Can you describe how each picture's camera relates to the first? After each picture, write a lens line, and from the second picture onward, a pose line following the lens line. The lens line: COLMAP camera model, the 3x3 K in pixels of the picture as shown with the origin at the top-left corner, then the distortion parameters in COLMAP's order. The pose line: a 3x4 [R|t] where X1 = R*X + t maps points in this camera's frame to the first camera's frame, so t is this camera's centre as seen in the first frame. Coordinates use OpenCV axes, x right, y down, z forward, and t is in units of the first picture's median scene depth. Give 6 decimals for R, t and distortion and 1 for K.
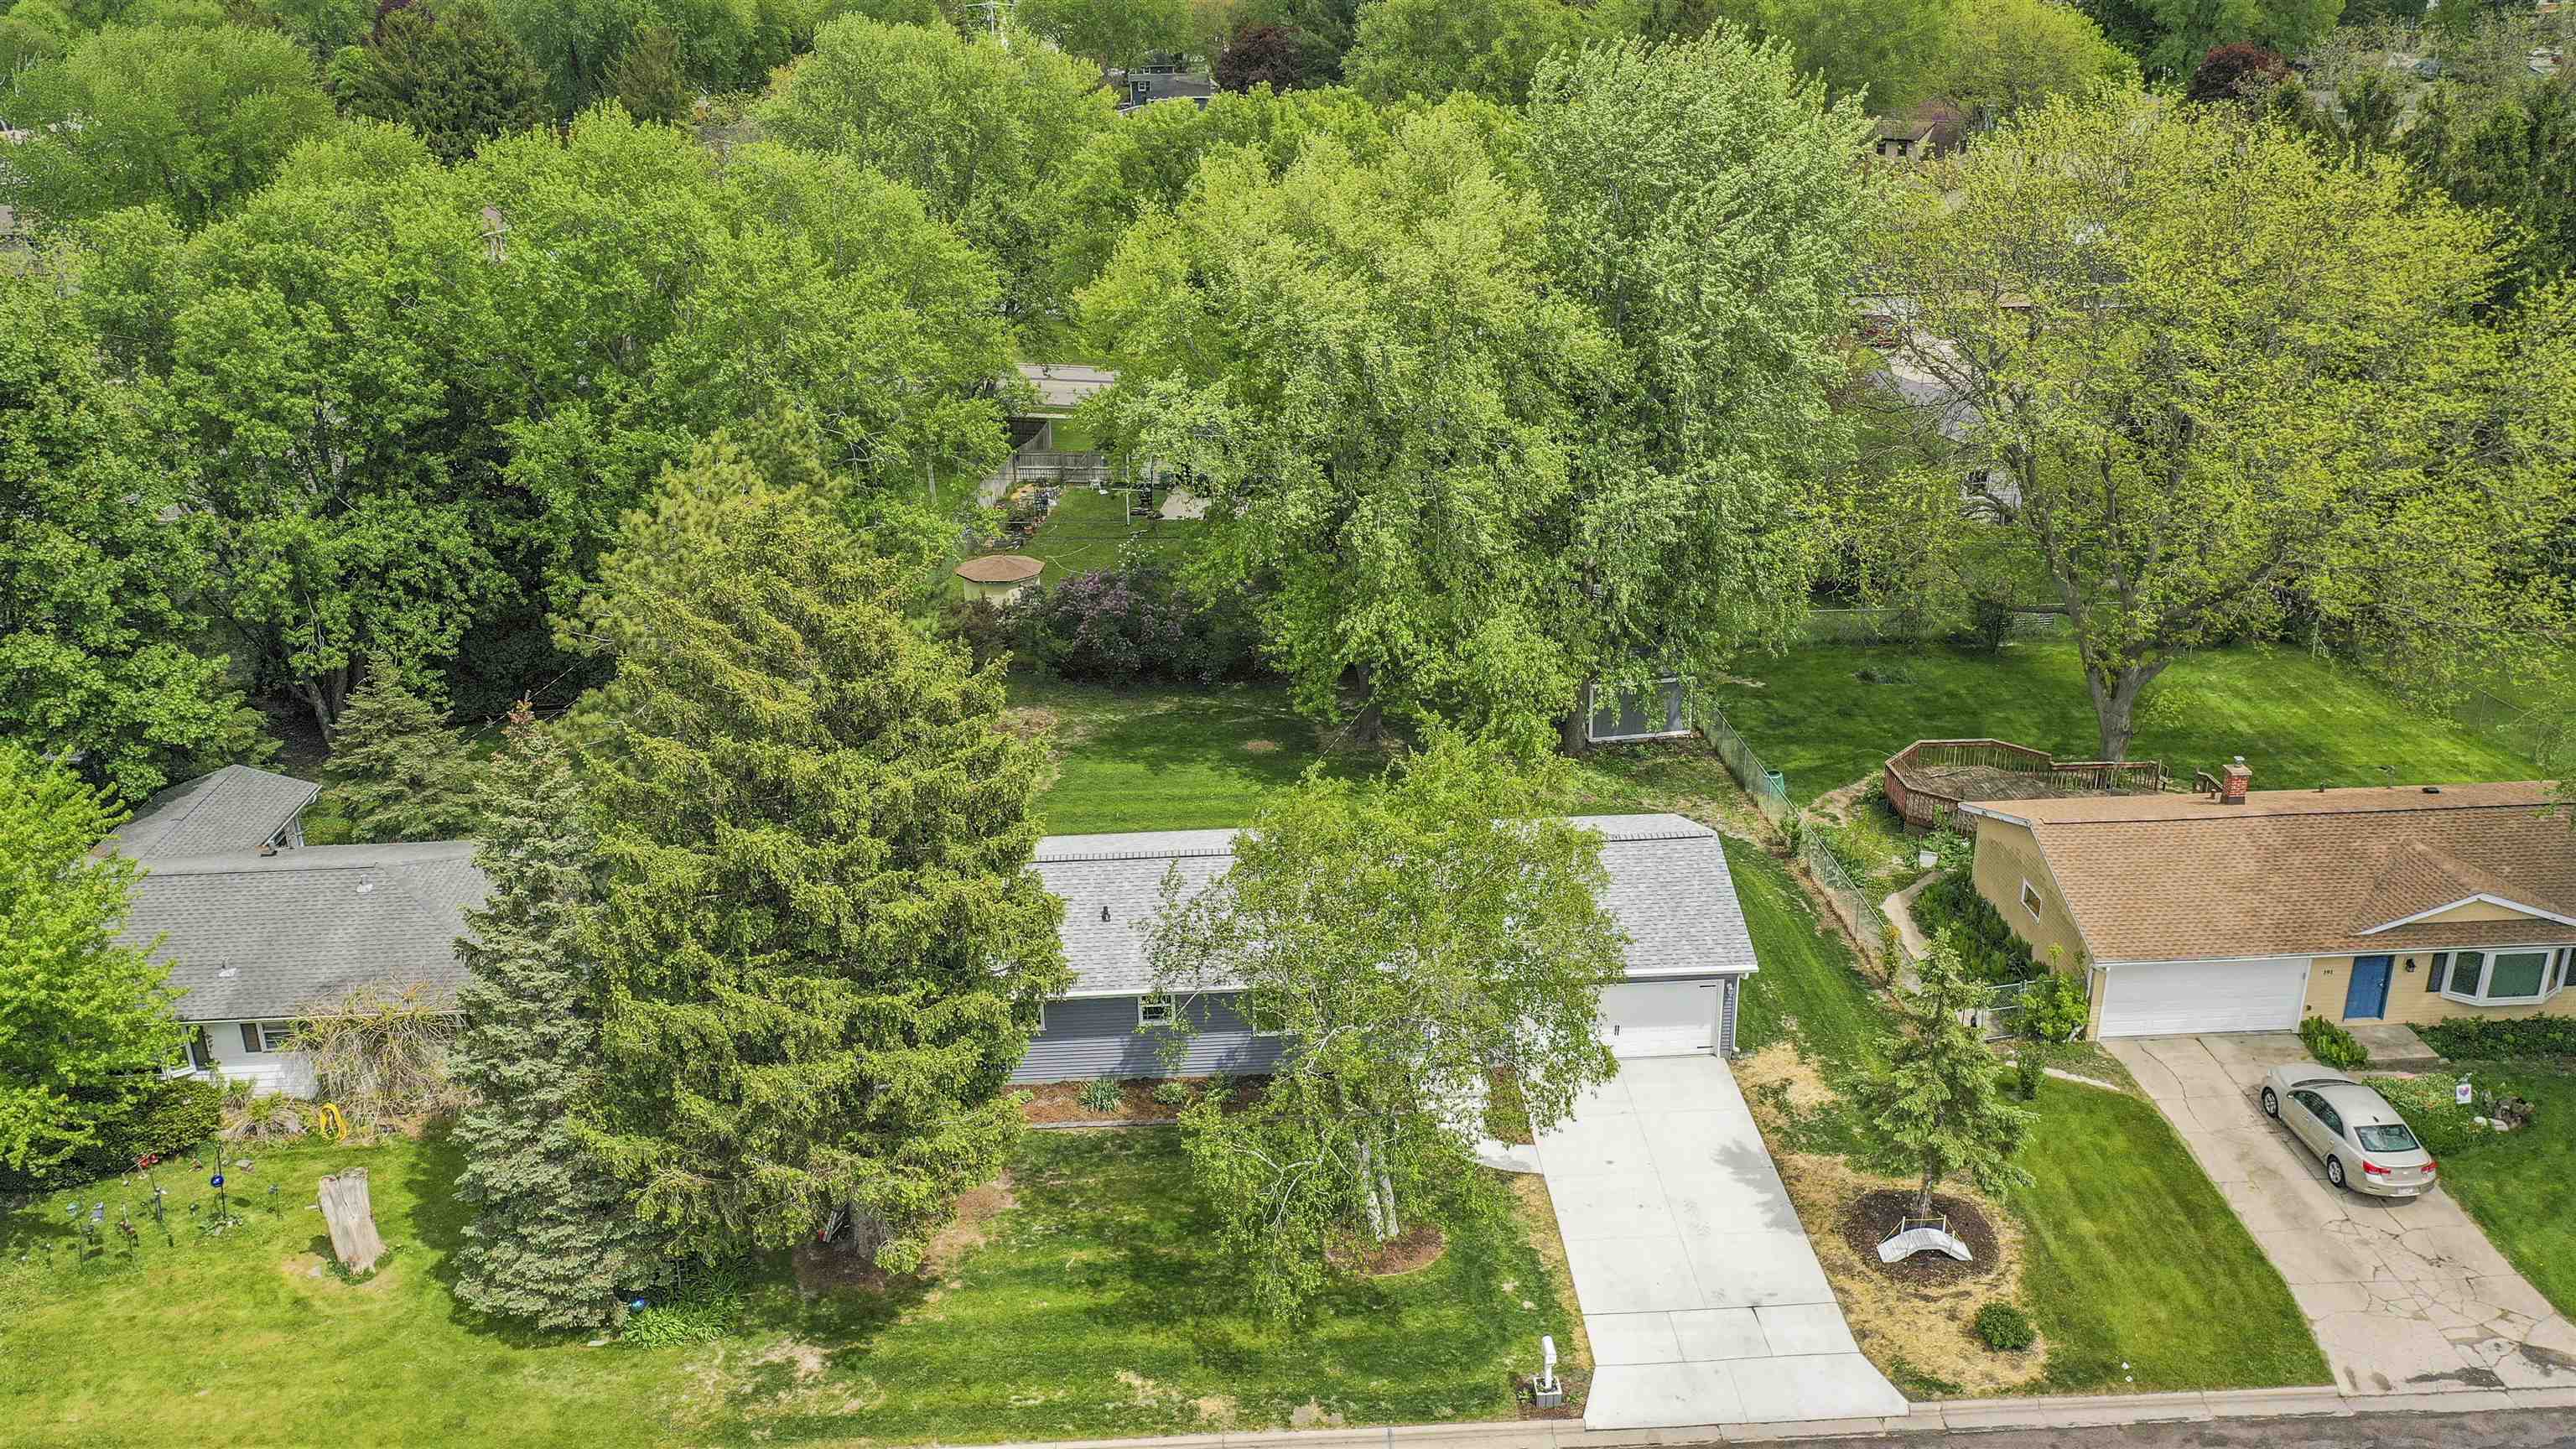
lens RADIAL K [[2086.3, 0, 1288.0], [0, 2086.3, 724.5], [0, 0, 1]] dist [0.011393, 0.007129]
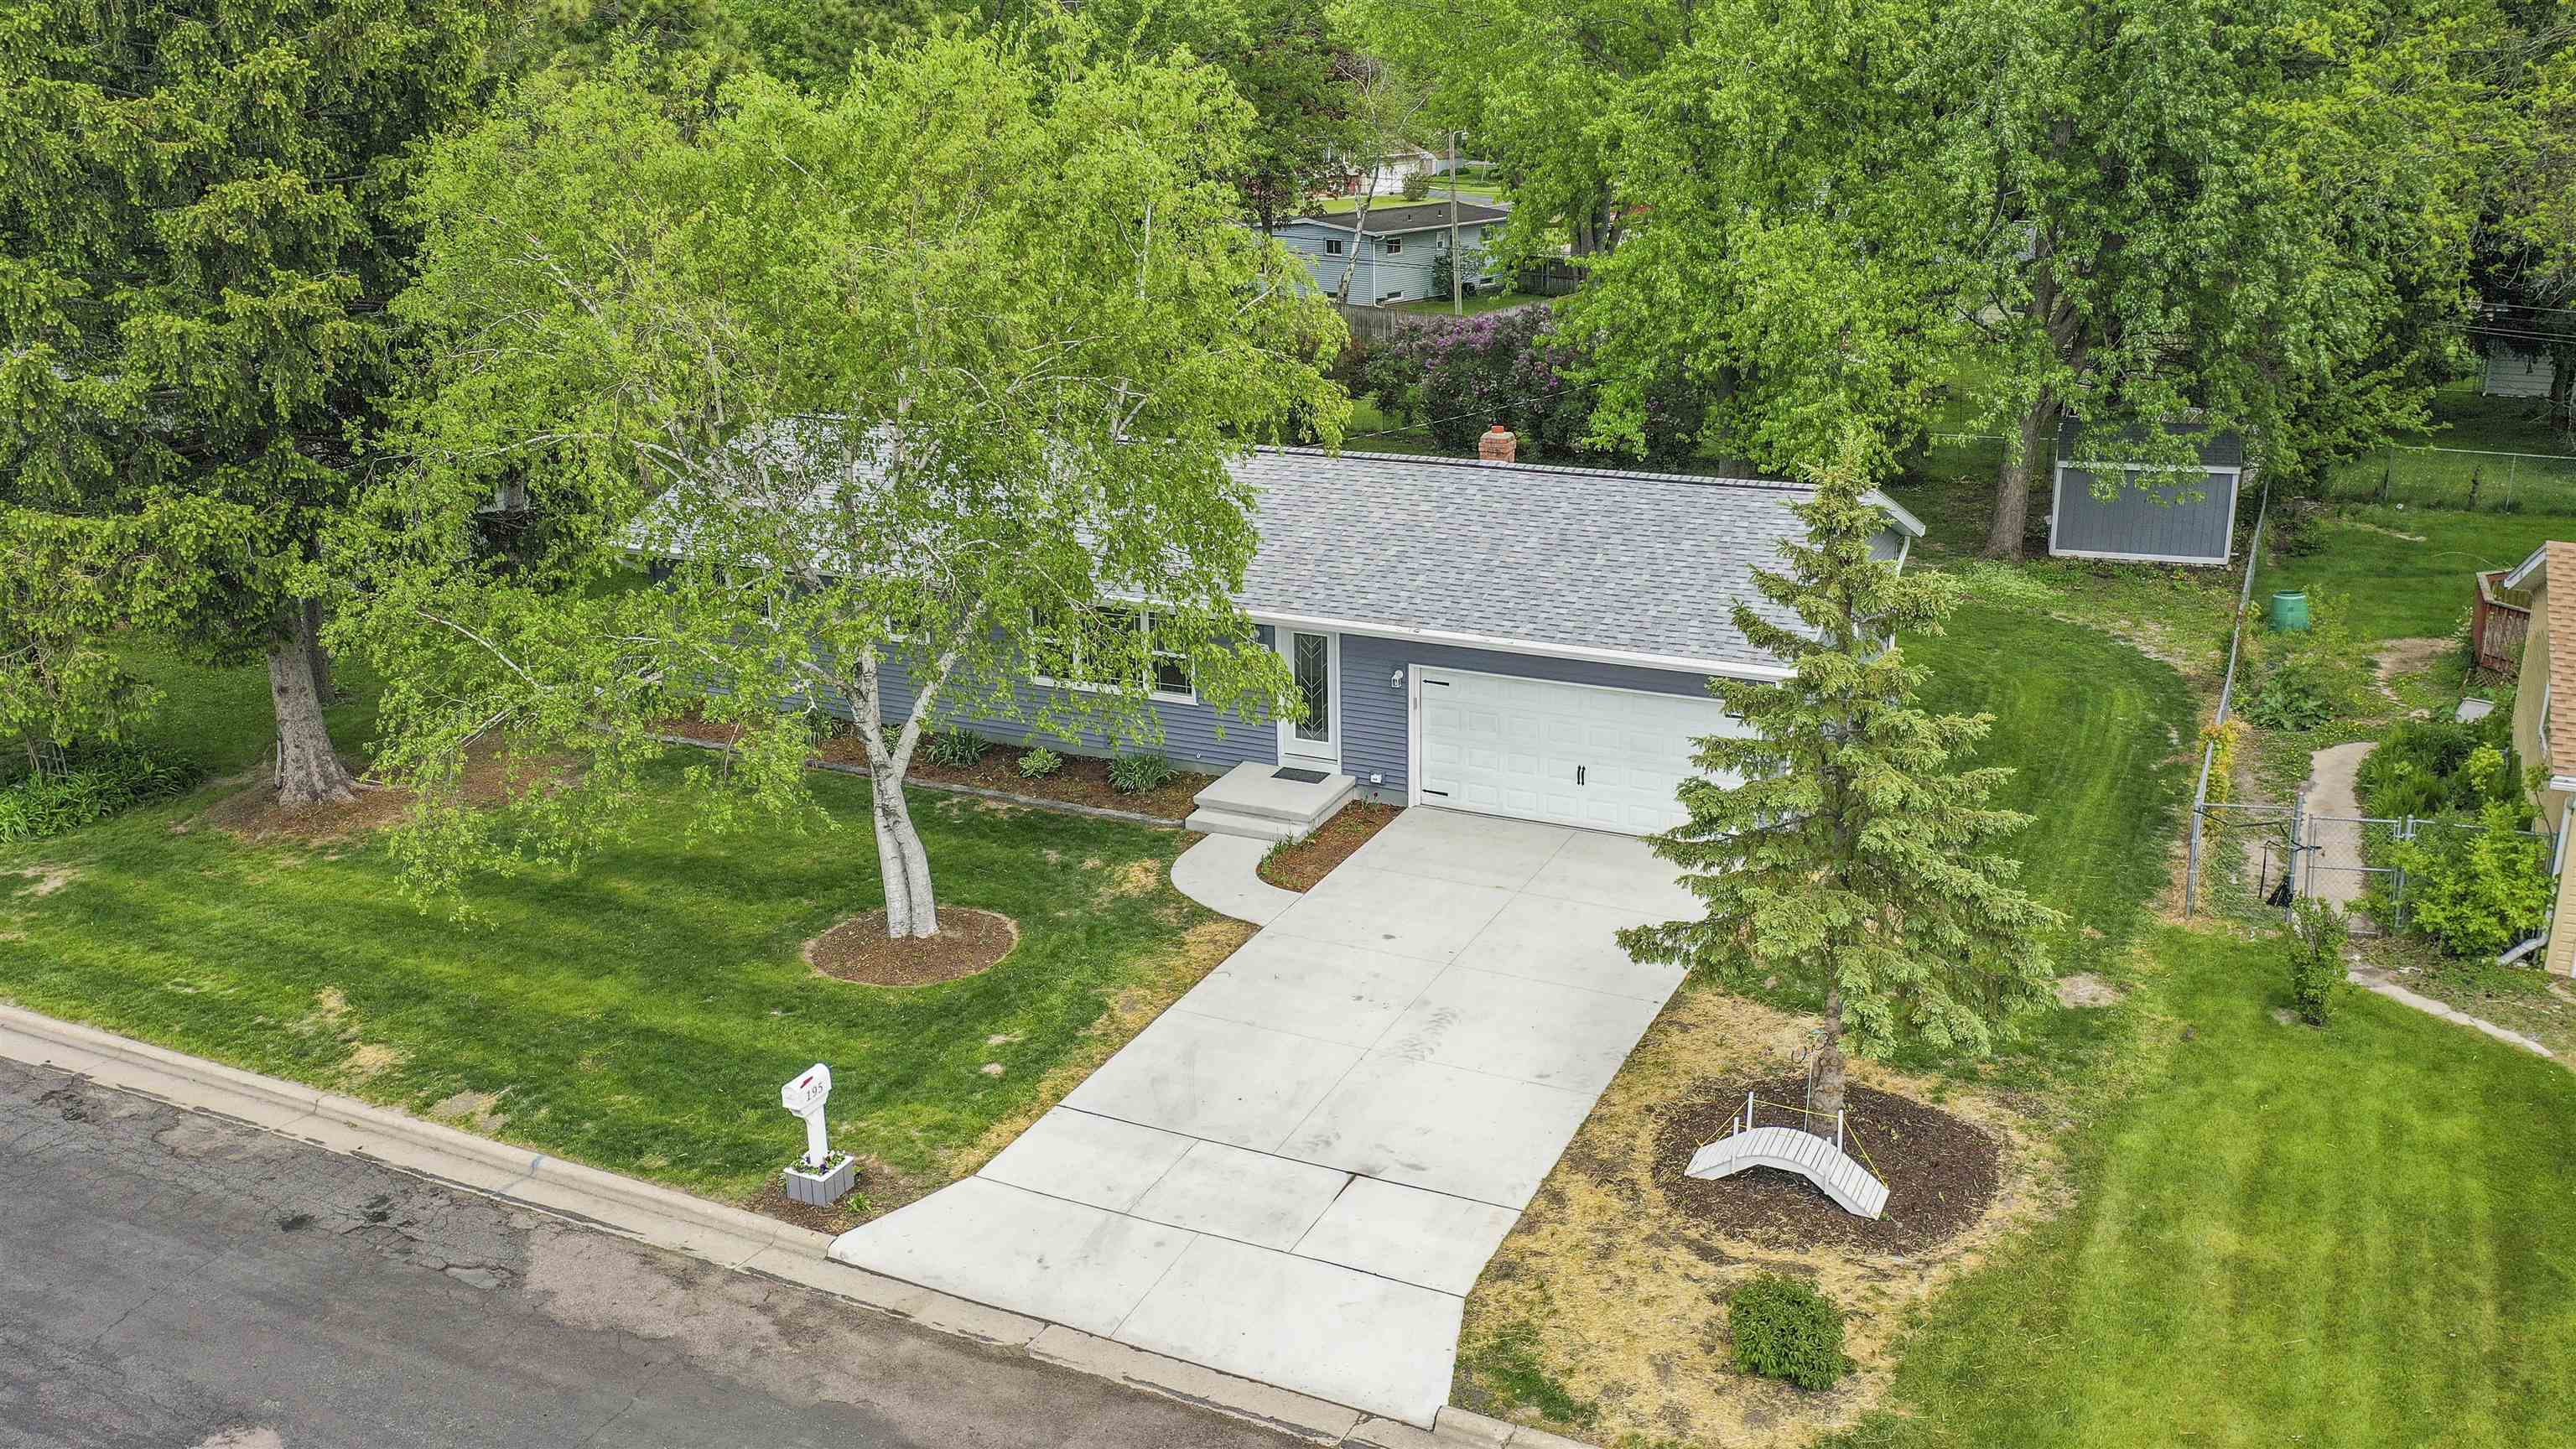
lens RADIAL K [[2086.3, 0, 1288.0], [0, 2086.3, 724.5], [0, 0, 1]] dist [0.011393, 0.007129]
pose [[0.874505, 0.150631, -0.461033, 0.420542], [-0.173679, 0.984772, -0.007690, 0.182879], [0.452854, 0.086796, 0.887350, 0.553503]]
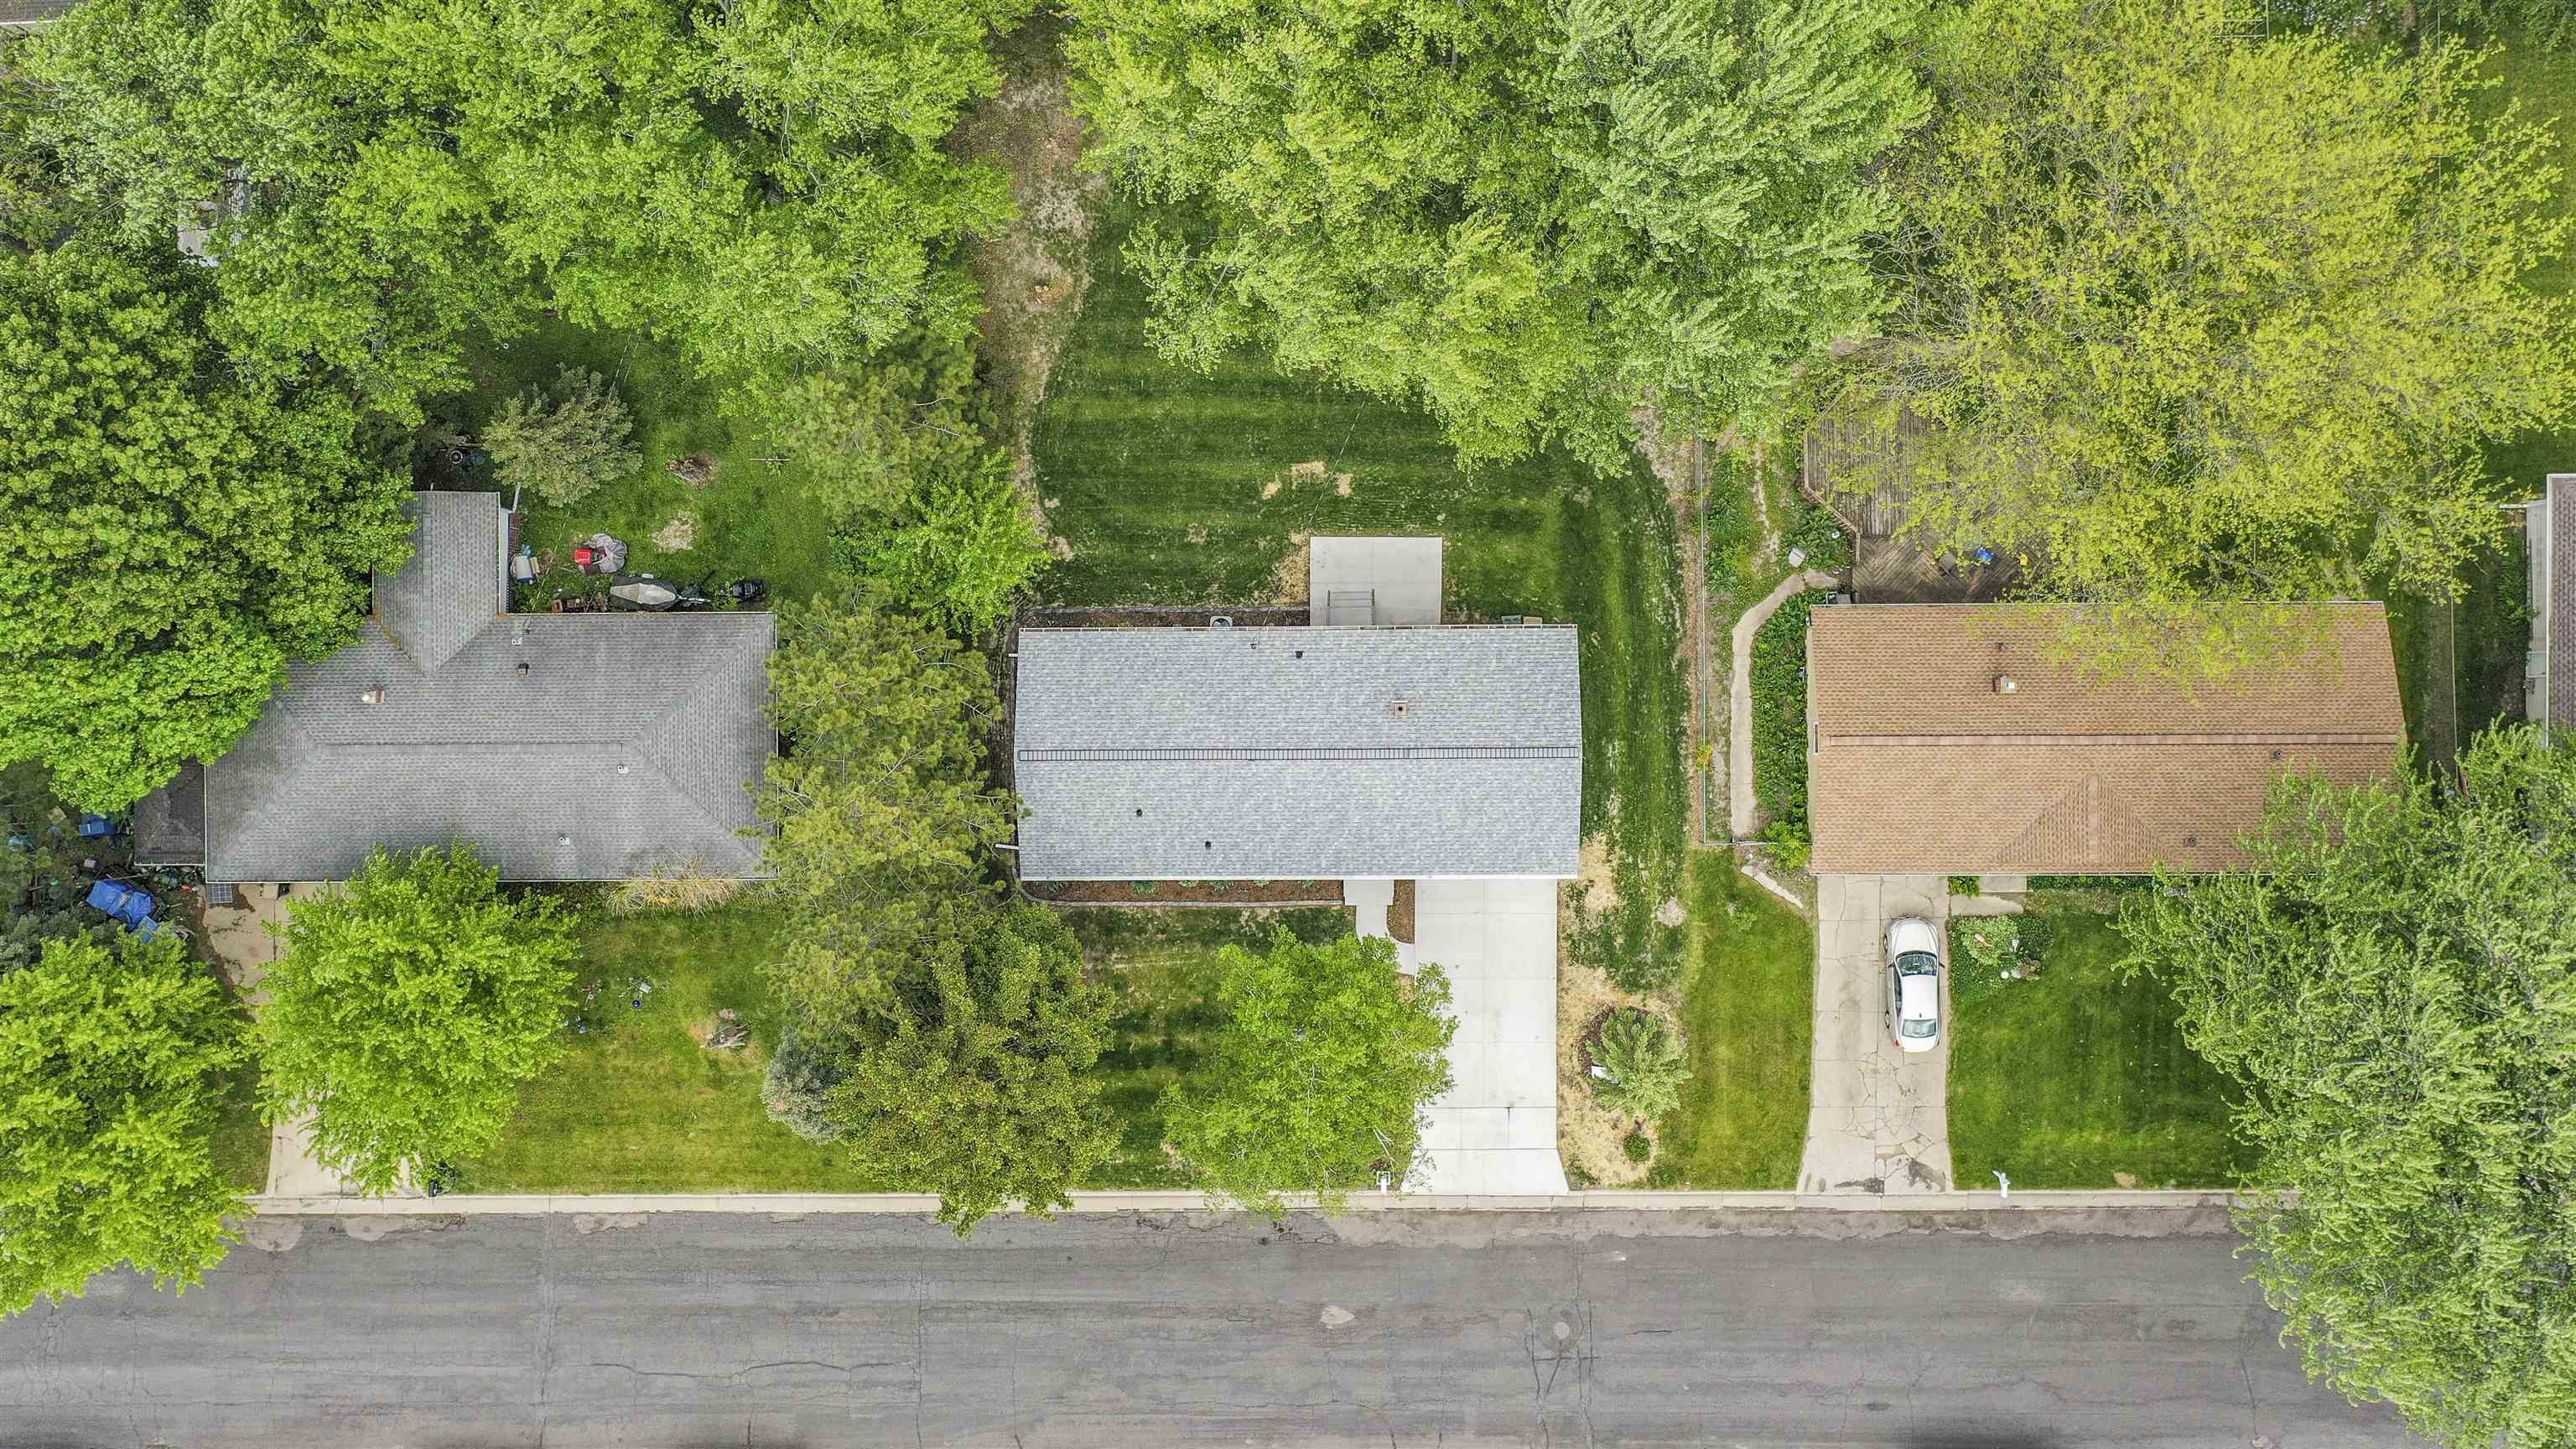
lens RADIAL K [[2157.4, 0, 1288.0], [0, 2157.4, 724.5], [0, 0, 1]] dist [0.022914, 0.003925]
pose [[0.998672, 0.050075, -0.012089, 0.036935], [-0.006855, 0.361786, 0.932236, -1.599371], [0.051055, -0.930915, 0.361649, 0.625700]]
